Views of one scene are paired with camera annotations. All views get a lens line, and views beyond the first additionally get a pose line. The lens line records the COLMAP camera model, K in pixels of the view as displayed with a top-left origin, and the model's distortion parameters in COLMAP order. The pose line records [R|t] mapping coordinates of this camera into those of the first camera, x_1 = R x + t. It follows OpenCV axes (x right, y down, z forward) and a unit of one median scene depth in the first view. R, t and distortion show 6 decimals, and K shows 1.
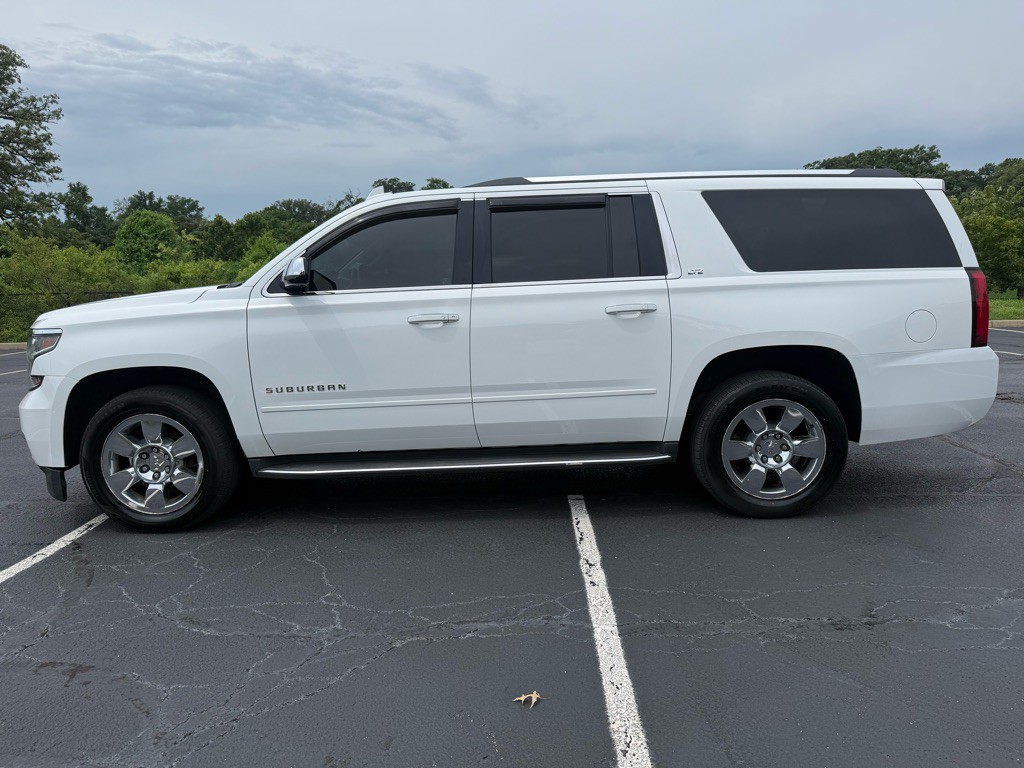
lens RADIAL K [[764.3, 0, 520.8], [0, 764.3, 390.1], [0, 0, 1]] dist [0.028055, 0.002523]
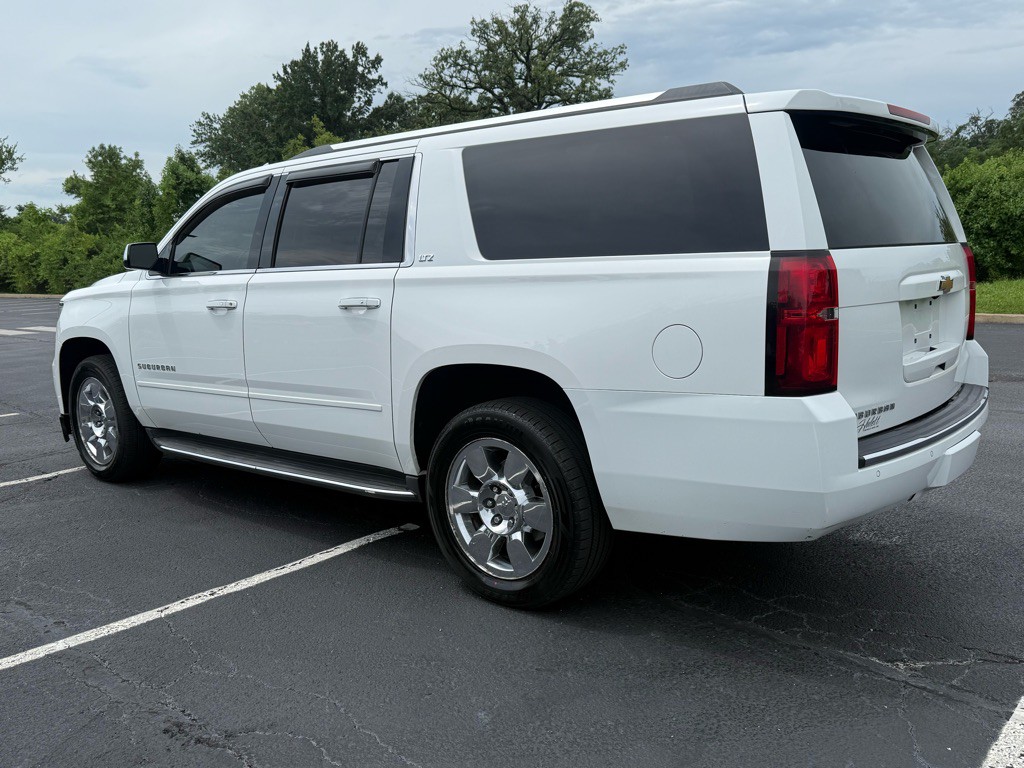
lens RADIAL K [[935.4, 0, 484.9], [0, 935.4, 386.7], [0, 0, 1]] dist [0.038249, 0.000000]
pose [[0.737441, 0.099819, -0.667994, 0.882022], [-0.087099, 0.994815, 0.052502, -0.079526], [0.669772, 0.019465, 0.742312, 0.345682]]
